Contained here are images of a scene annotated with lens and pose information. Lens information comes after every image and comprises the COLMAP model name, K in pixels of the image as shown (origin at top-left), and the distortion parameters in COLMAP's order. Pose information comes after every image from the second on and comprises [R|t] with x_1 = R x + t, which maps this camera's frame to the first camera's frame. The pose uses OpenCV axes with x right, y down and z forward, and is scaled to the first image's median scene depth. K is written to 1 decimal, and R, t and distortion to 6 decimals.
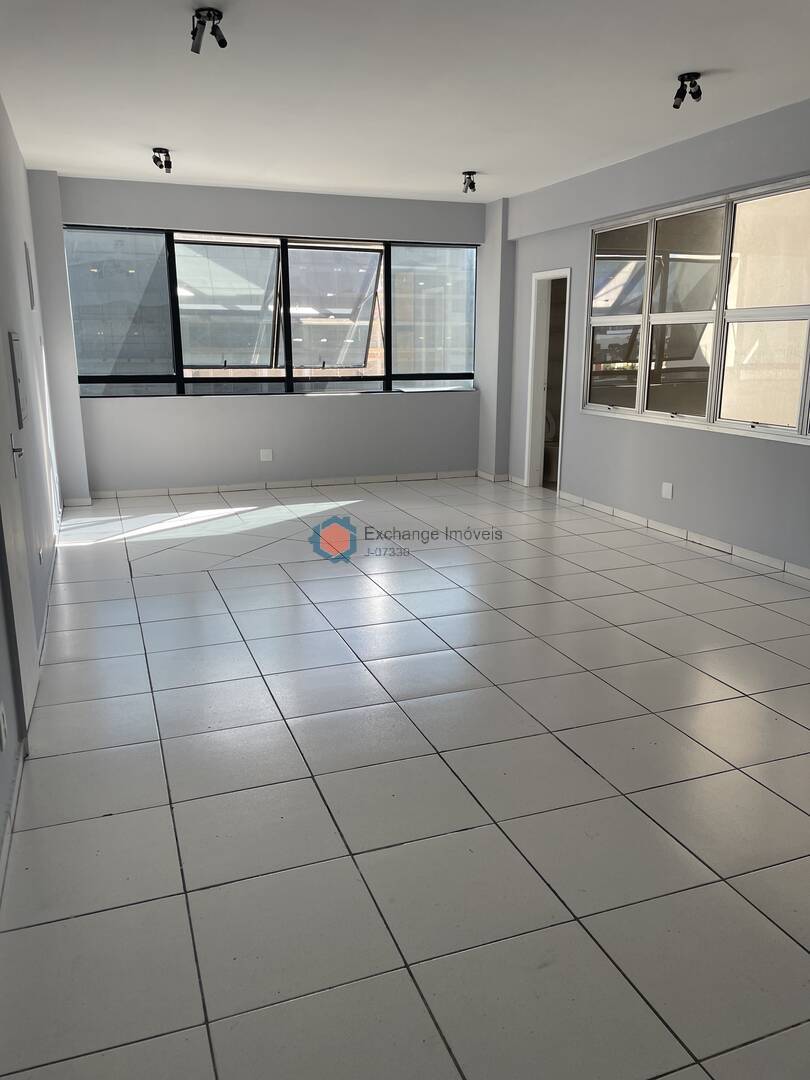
lens RADIAL K [[822.7, 0, 402.4], [0, 822.7, 546.0], [0, 0, 1]] dist [0.056179, -0.009352]
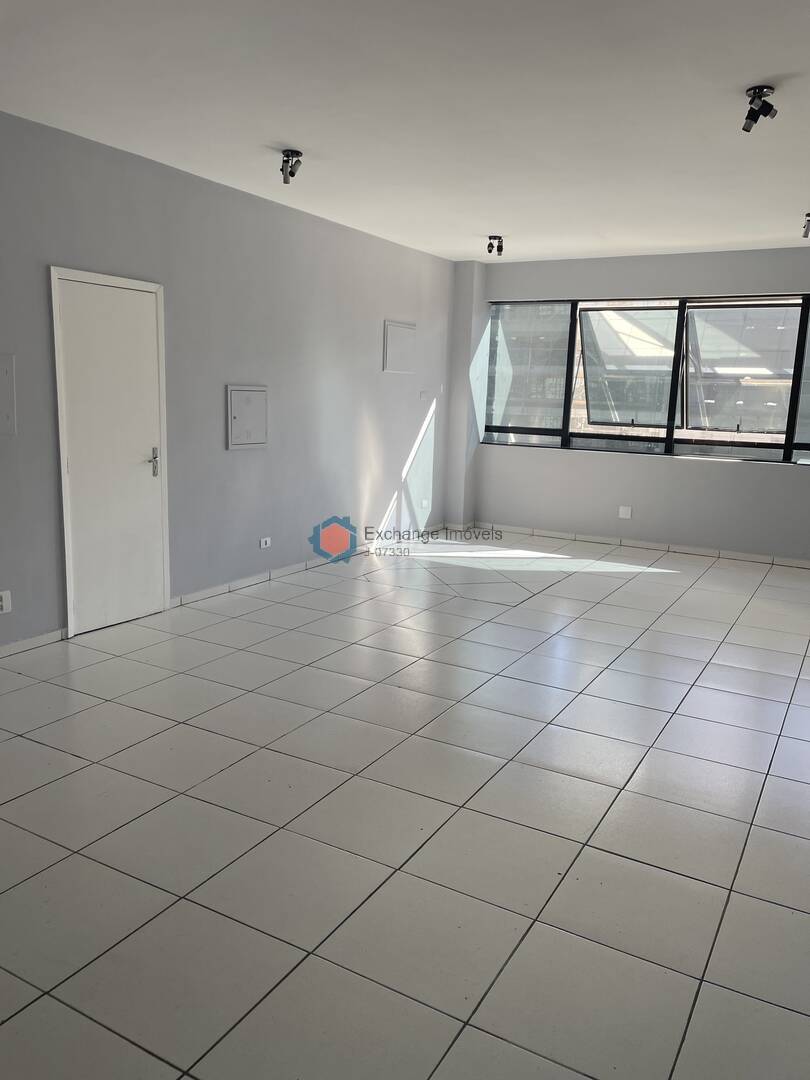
lens RADIAL K [[822.7, 0, 399.2], [0, 822.7, 542.9], [0, 0, 1]] dist [0.056179, -0.009352]
pose [[0.641651, 0.162273, -0.749634, 0.428407], [-0.220365, 0.975159, 0.022471, -0.036763], [0.734658, 0.150775, 0.661471, 0.142506]]
